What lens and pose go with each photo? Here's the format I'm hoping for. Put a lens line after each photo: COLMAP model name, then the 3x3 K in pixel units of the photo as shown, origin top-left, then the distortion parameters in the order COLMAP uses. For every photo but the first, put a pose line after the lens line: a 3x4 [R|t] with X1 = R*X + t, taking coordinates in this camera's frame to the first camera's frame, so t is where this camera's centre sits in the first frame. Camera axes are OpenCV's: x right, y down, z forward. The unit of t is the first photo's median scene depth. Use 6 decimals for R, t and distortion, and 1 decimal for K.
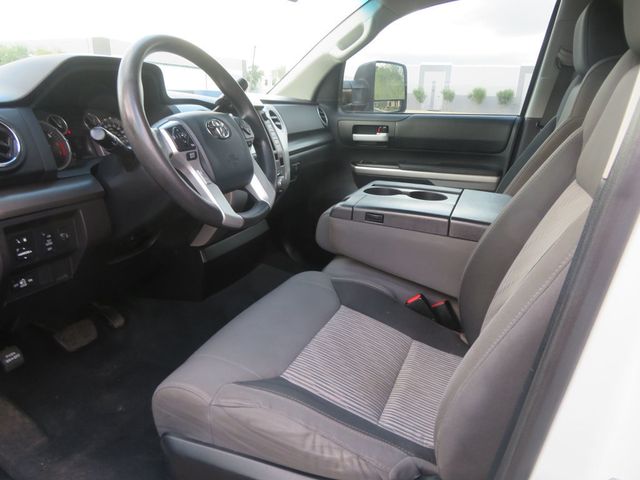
lens RADIAL K [[464.3, 0, 320.1], [0, 464.3, 237.5], [0, 0, 1]] dist [-0.004376, 0.009184]
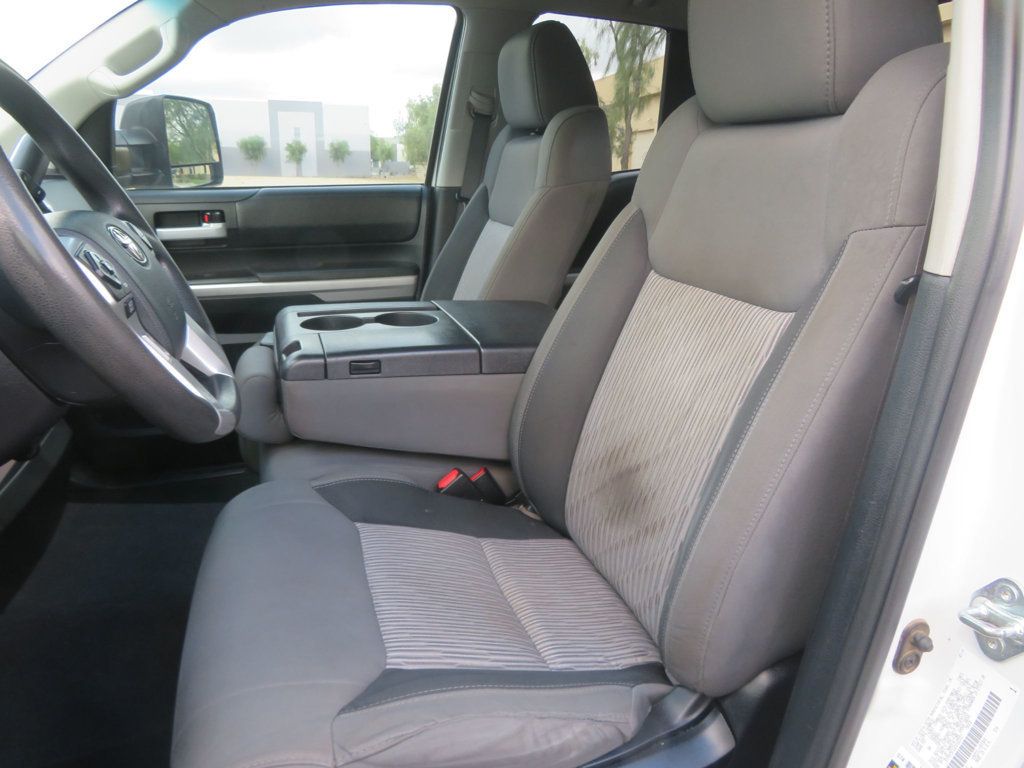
lens RADIAL K [[742.8, 0, 514.2], [0, 742.8, 380.1], [0, 0, 1]] dist [-0.004376, 0.009184]
pose [[0.772866, -0.195846, 0.603591, -0.326173], [0.191315, 0.978838, 0.072633, -0.060506], [-0.605042, 0.059341, 0.793979, 0.118547]]
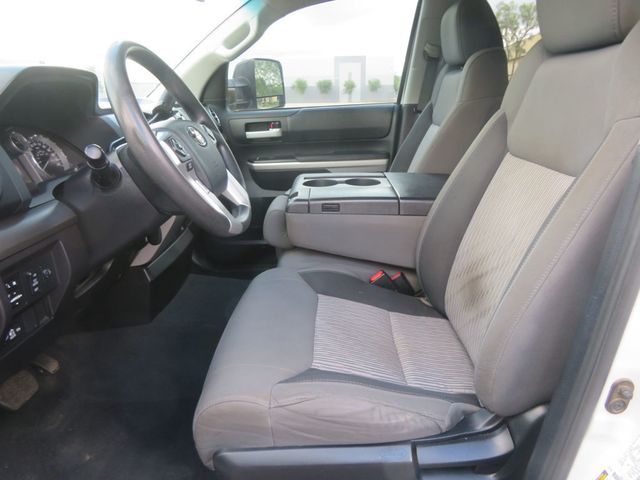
lens RADIAL K [[464.3, 0, 319.6], [0, 464.3, 237.7], [0, 0, 1]] dist [-0.004376, 0.009184]
pose [[0.936446, -0.155081, 0.314673, -0.256623], [0.151748, 0.987791, 0.035224, -0.016121], [-0.316293, 0.014766, 0.948546, 0.001905]]
